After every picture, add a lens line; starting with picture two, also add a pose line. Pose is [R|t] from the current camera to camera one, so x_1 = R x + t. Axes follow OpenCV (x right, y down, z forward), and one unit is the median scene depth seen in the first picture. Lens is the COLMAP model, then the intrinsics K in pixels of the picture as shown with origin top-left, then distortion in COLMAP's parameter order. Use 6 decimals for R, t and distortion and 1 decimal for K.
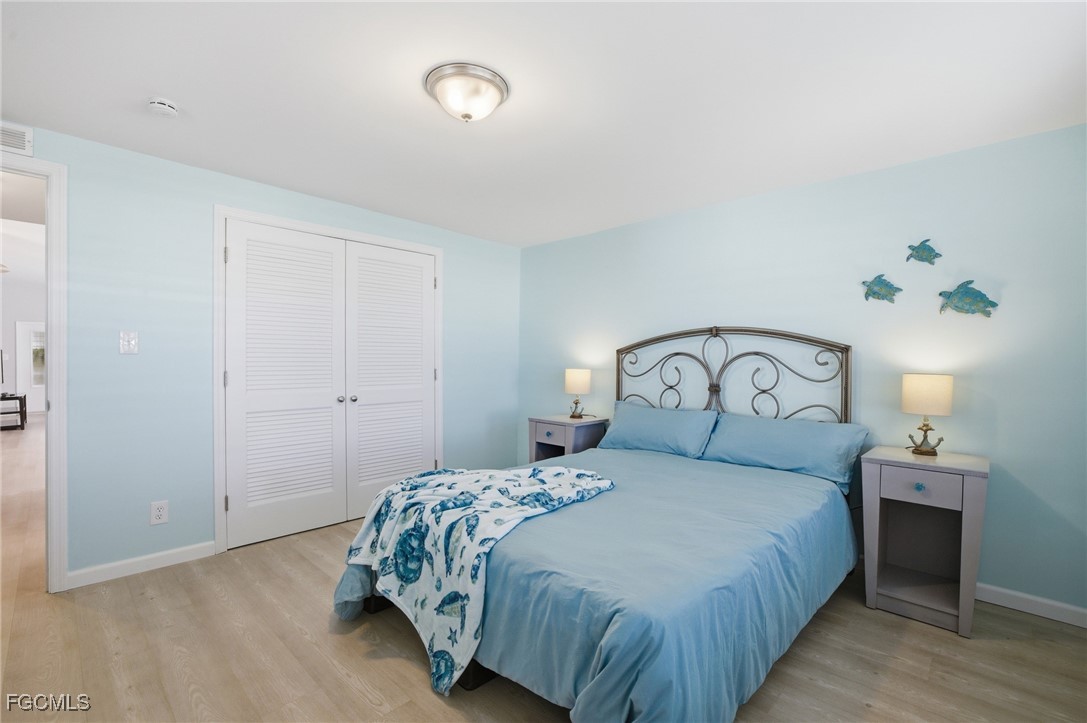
lens RADIAL K [[478.3, 0, 540.2], [0, 478.3, 363.8], [0, 0, 1]] dist [-0.039478, 0.010219]
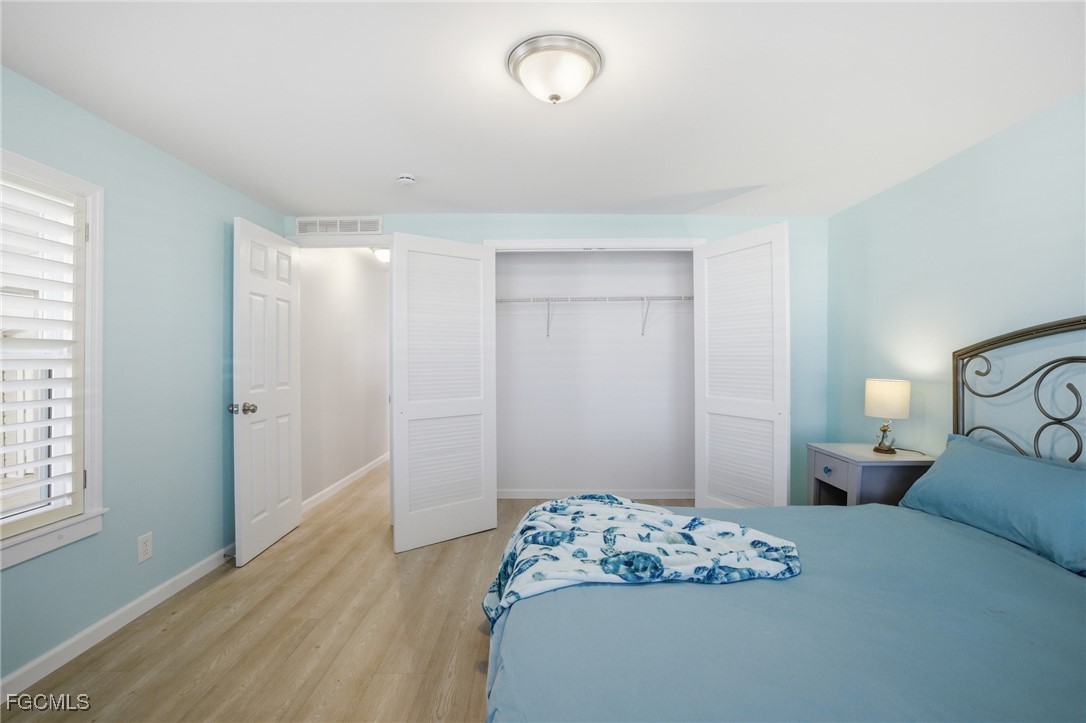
lens RADIAL K [[477.9, 0, 550.5], [0, 477.9, 357.5], [0, 0, 1]] dist [-0.039478, 0.010219]
pose [[0.682913, -0.005613, -0.730478, 0.261378], [0.004700, 0.999984, -0.003290, -0.023703], [0.730485, -0.001186, 0.682928, 0.218221]]
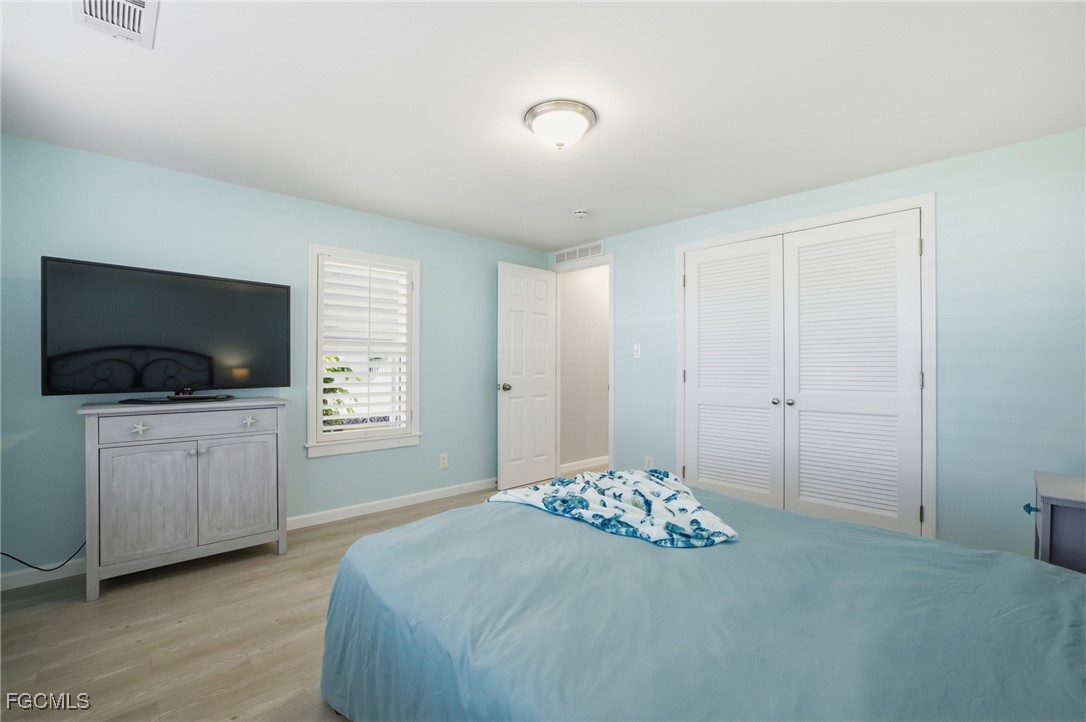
lens RADIAL K [[477.9, 0, 543.0], [0, 477.9, 363.5], [0, 0, 1]] dist [-0.039478, 0.010219]
pose [[-0.063683, -0.003666, -0.997963, 0.551728], [-0.002895, 0.999990, -0.003489, 0.002168], [0.997966, 0.002667, -0.063693, 0.570487]]
